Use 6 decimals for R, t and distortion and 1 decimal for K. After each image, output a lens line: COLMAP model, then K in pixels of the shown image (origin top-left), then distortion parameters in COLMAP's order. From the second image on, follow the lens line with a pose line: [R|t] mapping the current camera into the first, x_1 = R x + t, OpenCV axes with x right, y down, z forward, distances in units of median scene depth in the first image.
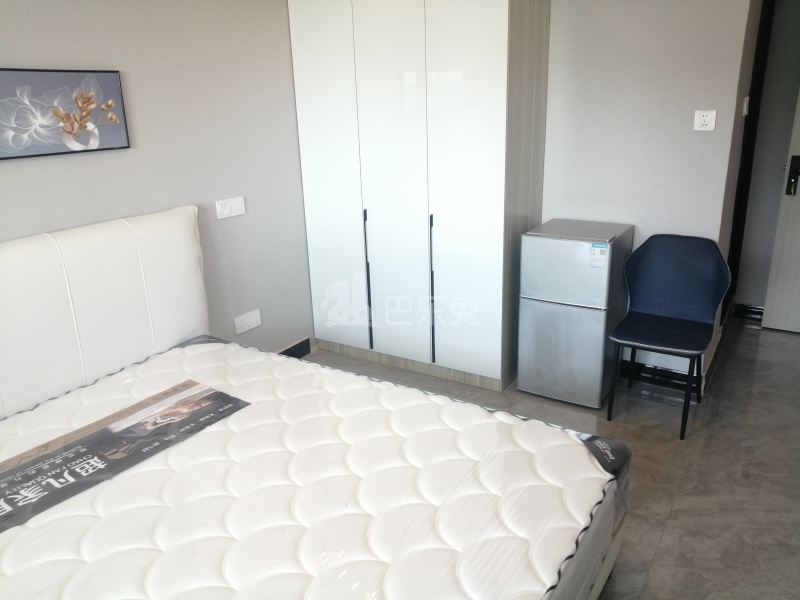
lens RADIAL K [[623.2, 0, 401.1], [0, 623.2, 300.6], [0, 0, 1]] dist [0.011060, -0.028800]
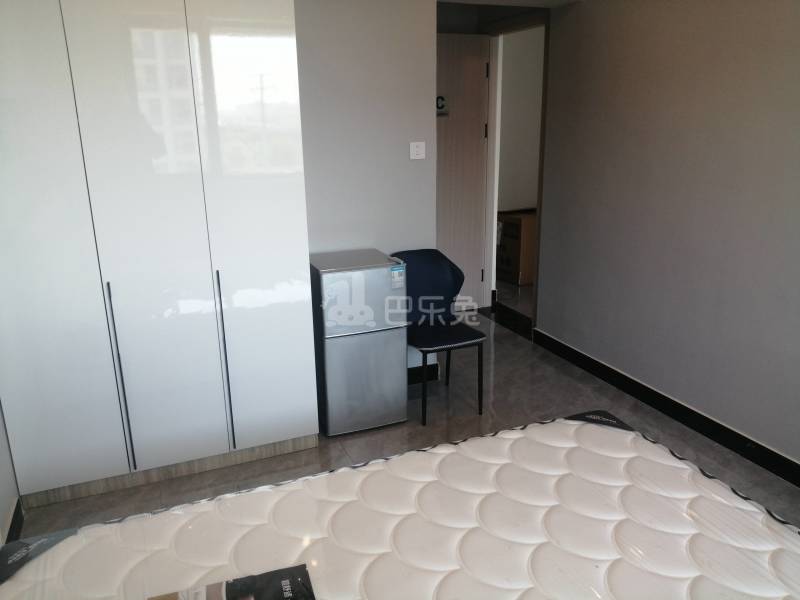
lens RADIAL K [[623.2, 0, 401.4], [0, 623.2, 297.0], [0, 0, 1]] dist [0.011060, -0.028800]
pose [[0.576122, -0.208790, 0.790247, -0.669445], [0.262742, 0.962818, 0.062835, -0.135125], [-0.773983, 0.171430, 0.609558, 0.457447]]
